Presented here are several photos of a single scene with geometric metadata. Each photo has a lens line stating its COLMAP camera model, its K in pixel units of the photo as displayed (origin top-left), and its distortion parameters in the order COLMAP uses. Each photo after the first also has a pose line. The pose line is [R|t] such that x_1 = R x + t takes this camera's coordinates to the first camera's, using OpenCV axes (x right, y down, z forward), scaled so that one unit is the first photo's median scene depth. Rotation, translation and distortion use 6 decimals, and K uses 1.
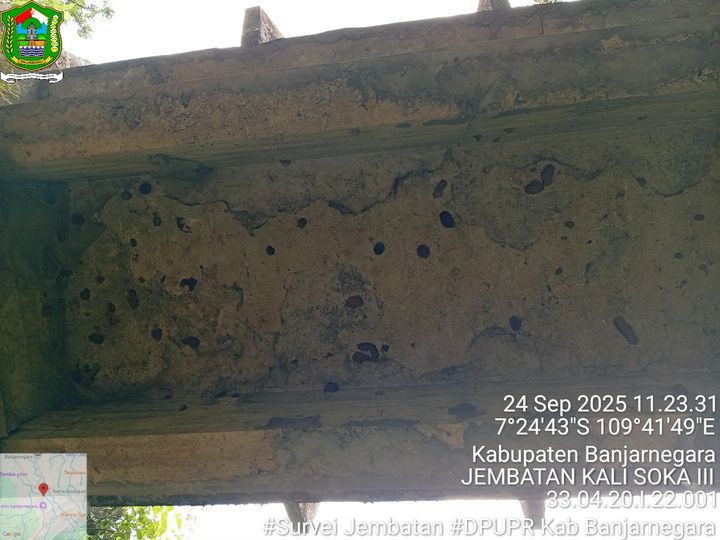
lens RADIAL K [[549.5, 0, 358.1], [0, 549.5, 271.2], [0, 0, 1]] dist [0.075309, -0.162984]
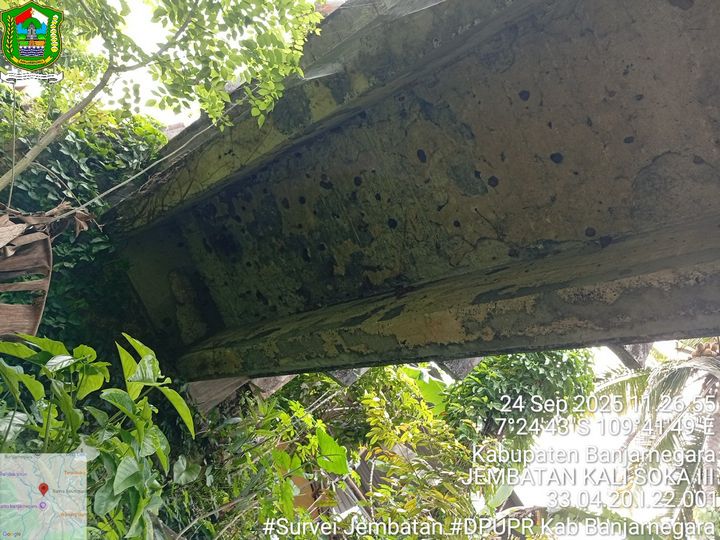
lens RADIAL K [[549.5, 0, 353.5], [0, 549.5, 271.7], [0, 0, 1]] dist [0.075309, -0.162984]
pose [[-0.630317, 0.067772, 0.773374, 0.155165], [-0.383702, -0.893199, -0.234453, 0.112459], [0.674887, -0.444525, 0.589003, -0.048172]]
